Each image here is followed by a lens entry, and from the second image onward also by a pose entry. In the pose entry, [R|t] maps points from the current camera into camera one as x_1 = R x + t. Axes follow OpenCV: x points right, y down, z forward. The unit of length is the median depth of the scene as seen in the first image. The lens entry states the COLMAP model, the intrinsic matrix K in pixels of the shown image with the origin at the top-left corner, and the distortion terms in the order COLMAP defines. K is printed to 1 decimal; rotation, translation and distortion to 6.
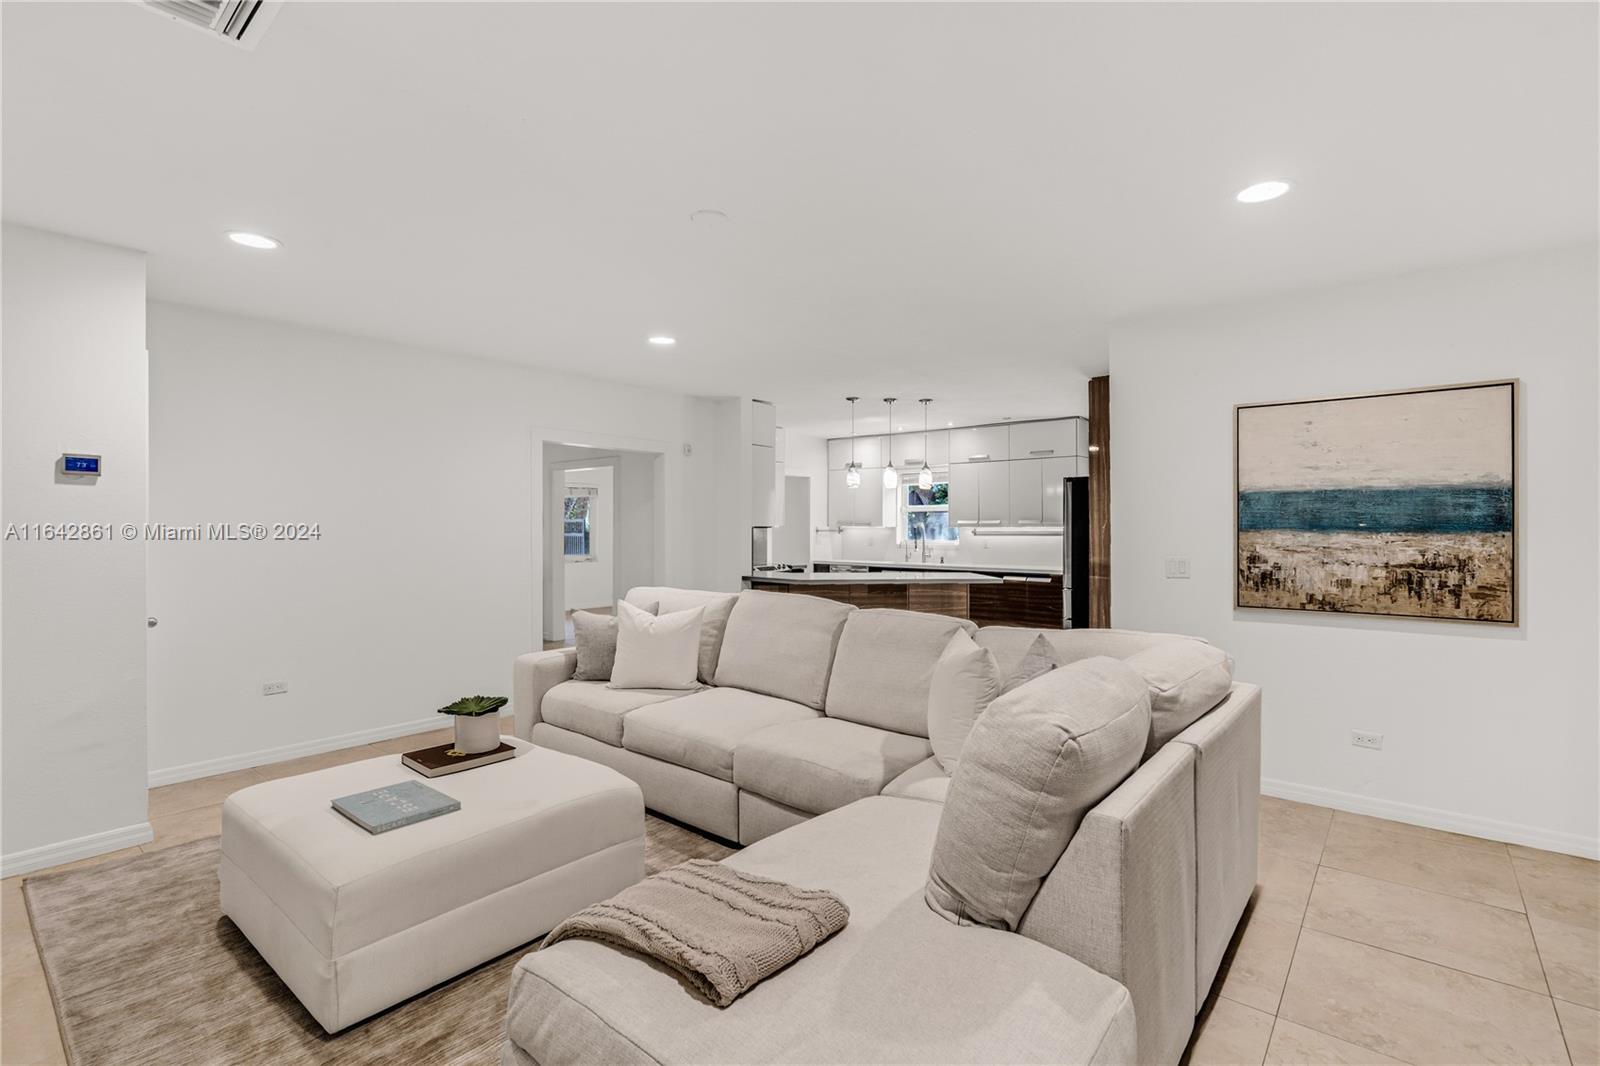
lens RADIAL K [[728.7, 0, 803.6], [0, 728.7, 528.3], [0, 0, 1]] dist [-0.004869, -0.000091]
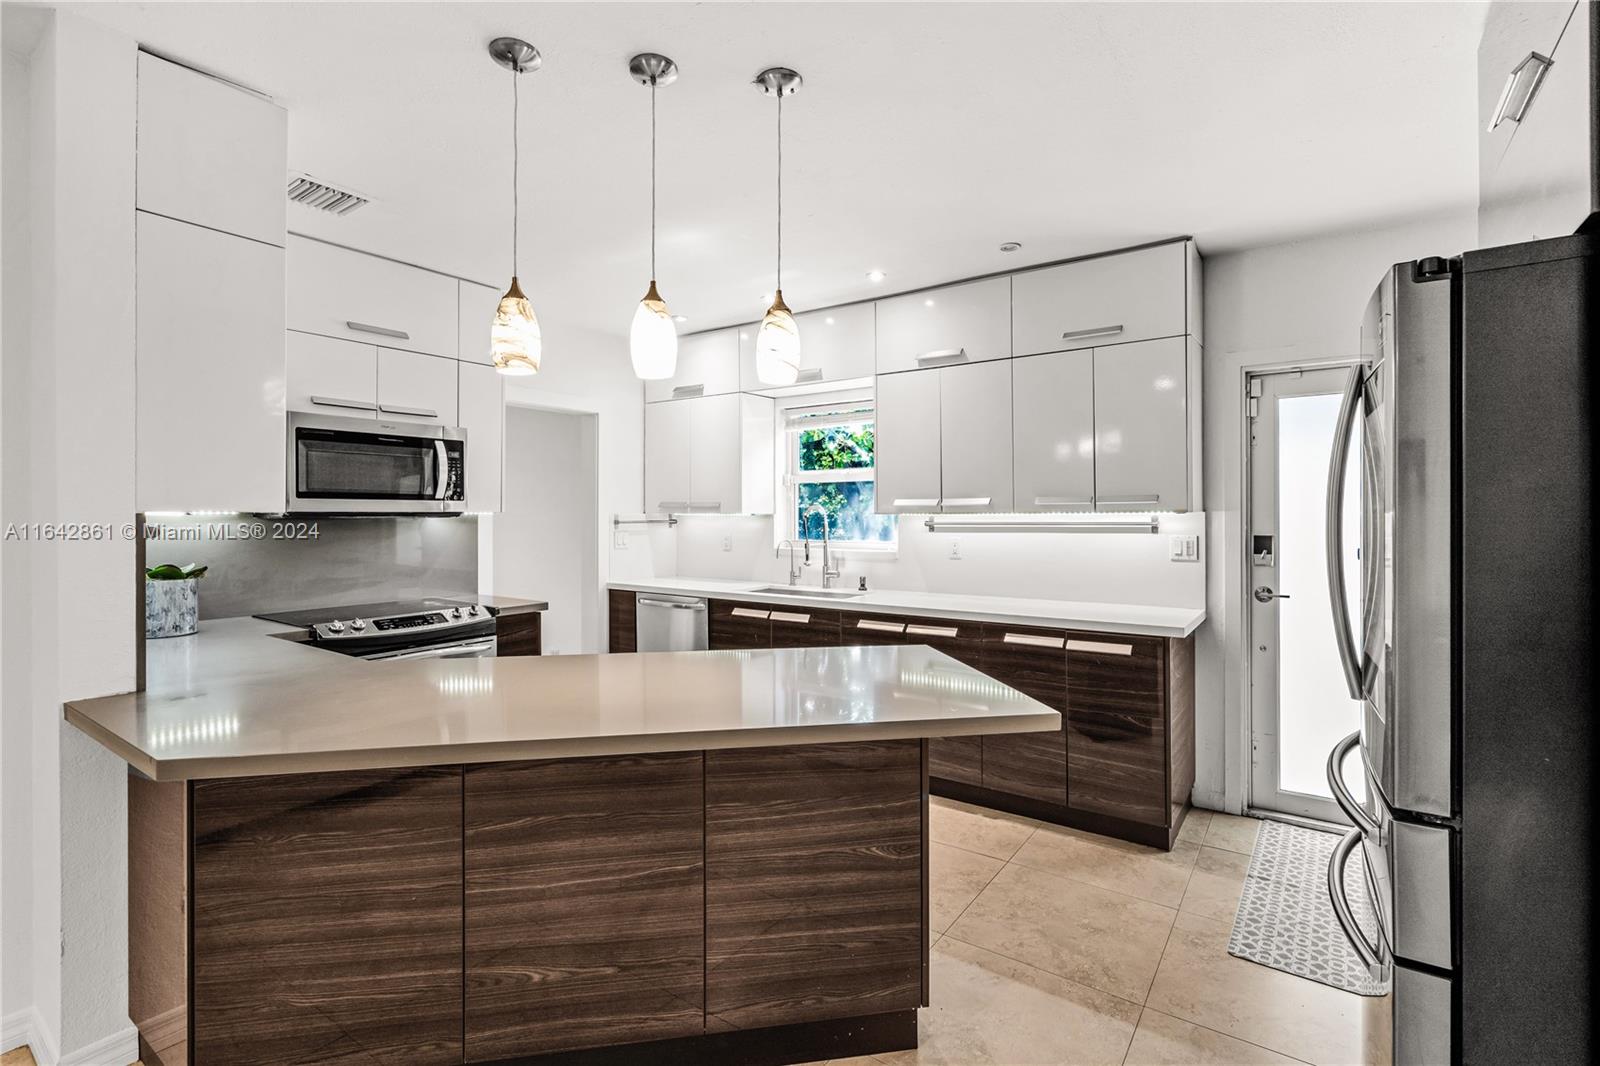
lens RADIAL K [[734.3, 0, 802.2], [0, 734.3, 516.6], [0, 0, 1]] dist [0.001854, 0.000186]
pose [[0.997221, -0.004409, 0.074372, 0.113368], [0.004378, 0.999990, 0.000583, -0.000175], [-0.074374, -0.000256, 0.997230, 0.518229]]
